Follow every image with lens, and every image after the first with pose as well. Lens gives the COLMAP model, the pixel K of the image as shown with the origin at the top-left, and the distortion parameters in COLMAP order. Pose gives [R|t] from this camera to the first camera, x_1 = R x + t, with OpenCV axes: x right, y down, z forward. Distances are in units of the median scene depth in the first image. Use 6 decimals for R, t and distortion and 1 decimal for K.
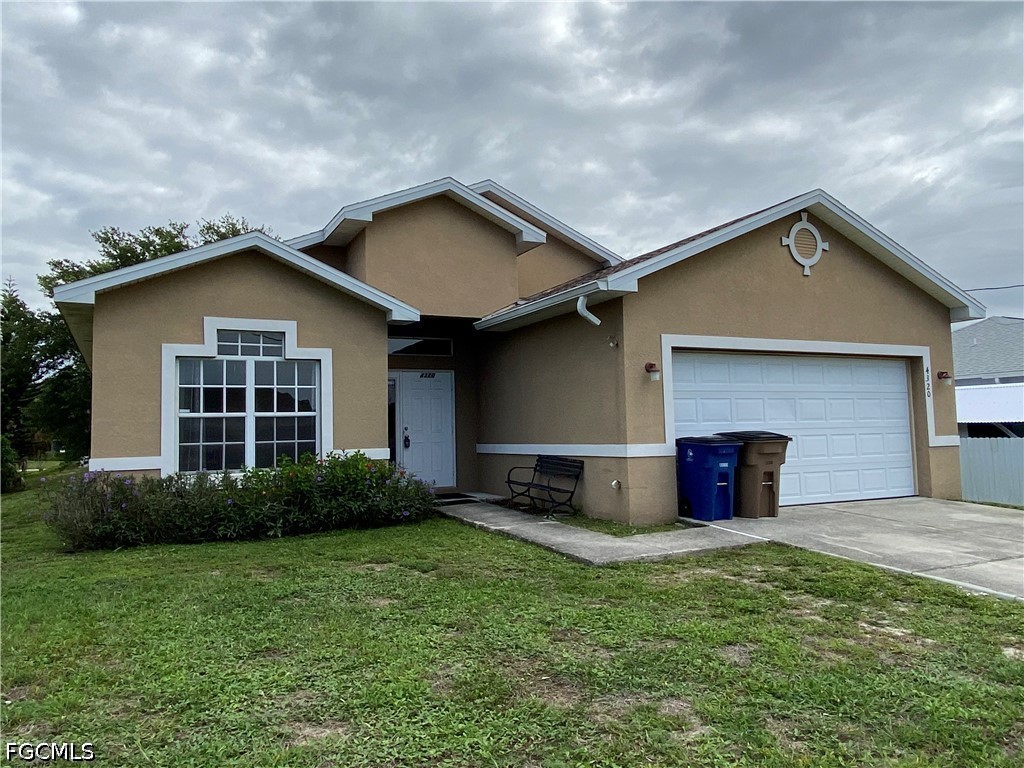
lens RADIAL K [[779.5, 0, 512.0], [0, 779.5, 384.0], [0, 0, 1]] dist [-0.000085, -0.000801]
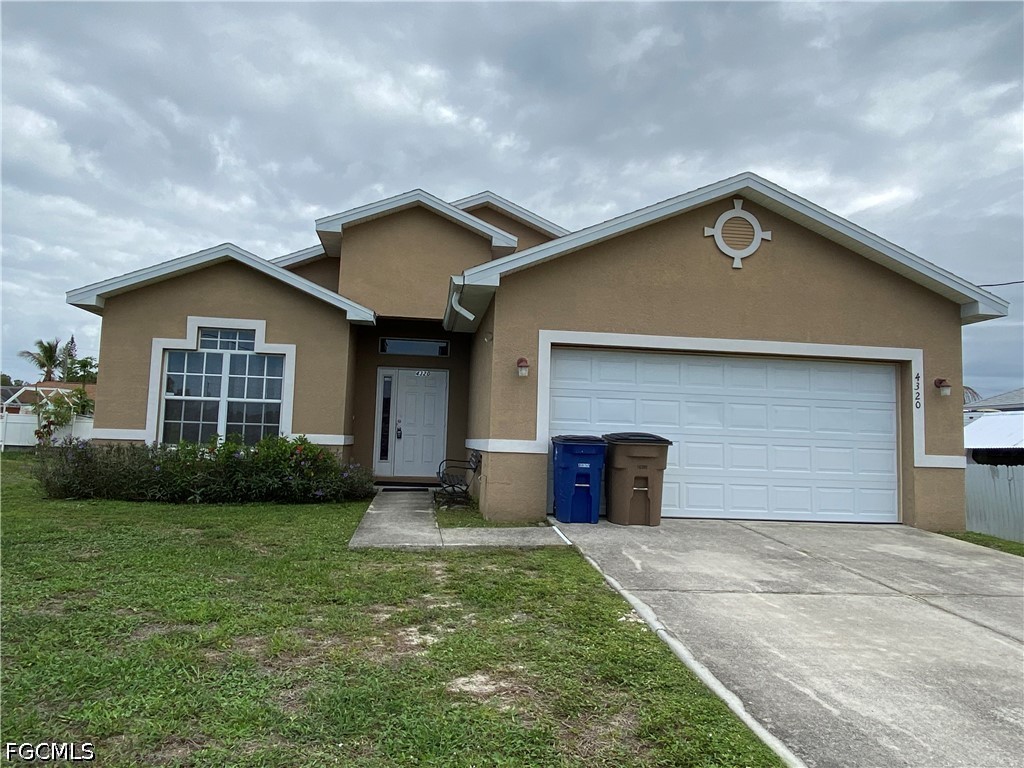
lens RADIAL K [[712.9, 0, 512.0], [0, 712.9, 384.0], [0, 0, 1]] dist [0.009900, -0.001326]
pose [[0.940259, 0.024992, -0.339542, 0.430164], [-0.031657, 0.999399, -0.014105, 0.017001], [0.338985, 0.024011, 0.940485, 0.131682]]
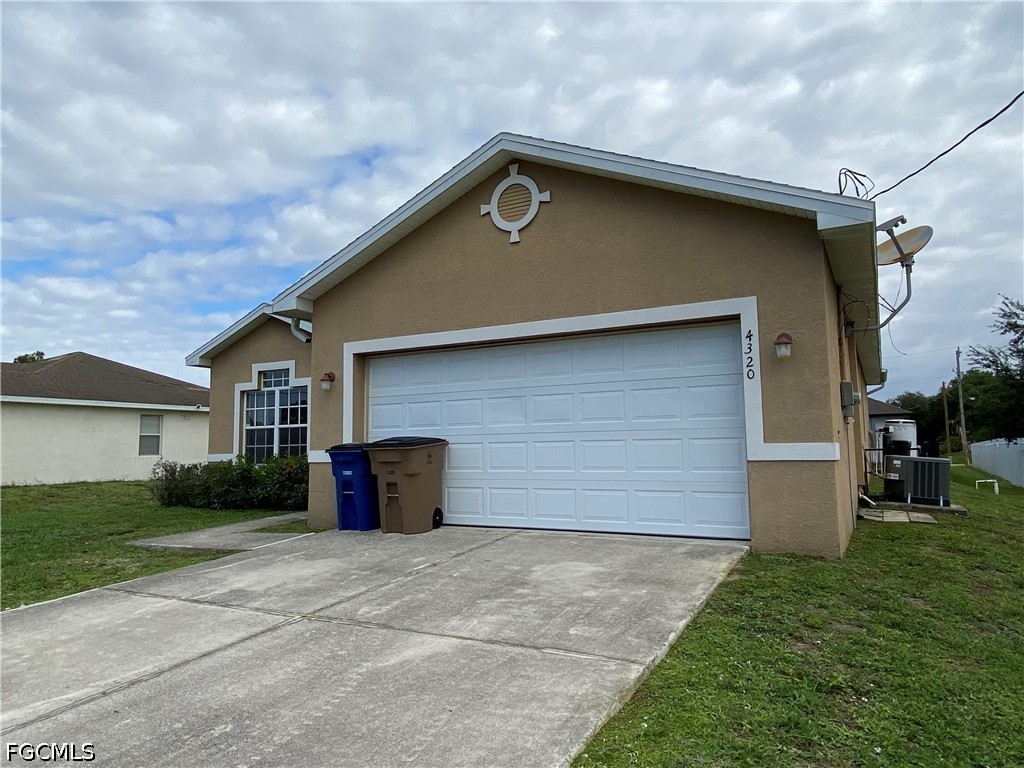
lens RADIAL K [[682.5, 0, 512.0], [0, 682.5, 384.0], [0, 0, 1]] dist [0.021762, -0.001370]
pose [[0.574337, -0.065015, -0.816033, 0.969239], [0.056667, 0.997608, -0.039598, 0.035000], [0.816655, -0.023500, 0.576647, 0.606626]]
